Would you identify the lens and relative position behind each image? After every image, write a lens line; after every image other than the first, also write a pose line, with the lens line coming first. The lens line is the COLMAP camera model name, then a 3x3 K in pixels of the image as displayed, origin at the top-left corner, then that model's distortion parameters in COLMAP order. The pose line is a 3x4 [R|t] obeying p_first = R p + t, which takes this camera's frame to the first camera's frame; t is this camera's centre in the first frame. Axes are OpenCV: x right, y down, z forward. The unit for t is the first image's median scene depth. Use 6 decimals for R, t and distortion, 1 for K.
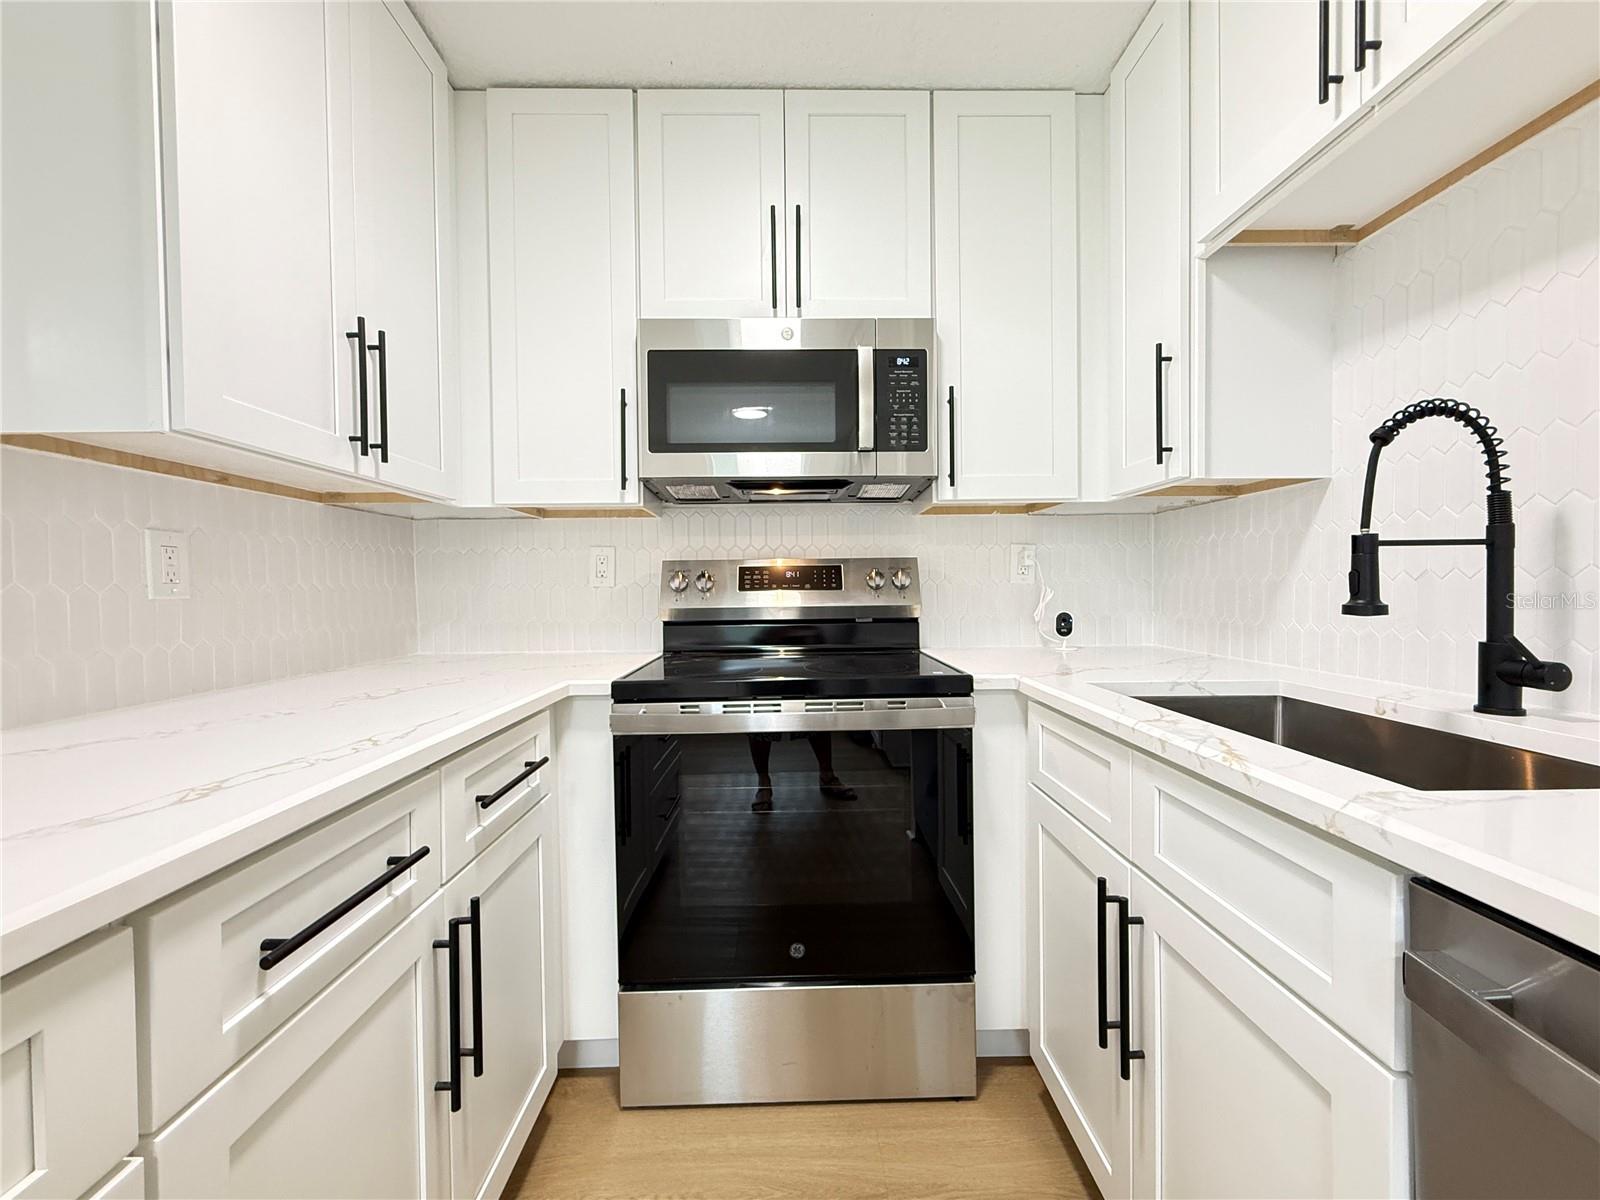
lens RADIAL K [[657.0, 0, 795.9], [0, 657.0, 600.3], [0, 0, 1]] dist [0.000718, -0.000573]
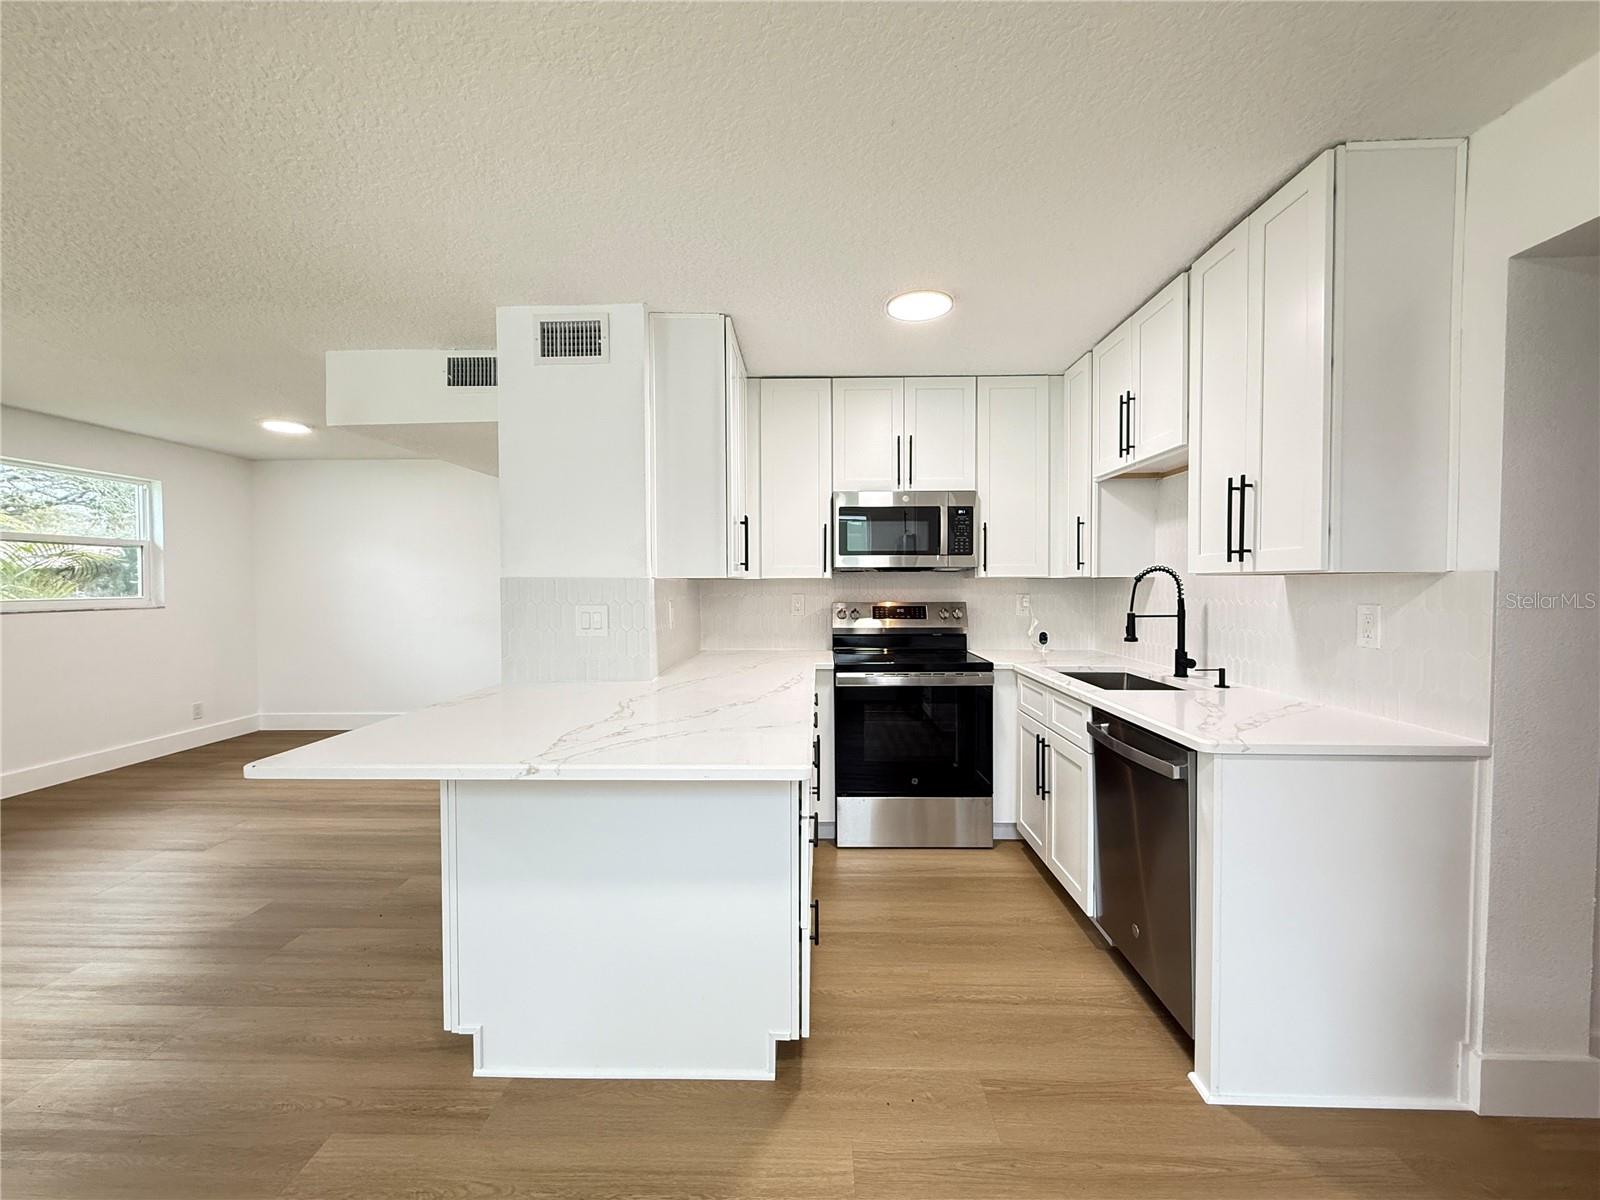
lens RADIAL K [[657.0, 0, 800.1], [0, 657.0, 600.5], [0, 0, 1]] dist [0.000718, -0.000573]
pose [[0.999274, 0.009235, -0.036959, -0.315064], [-0.008982, 0.999935, 0.007011, -0.110154], [0.037022, -0.006674, 0.999292, -1.288183]]
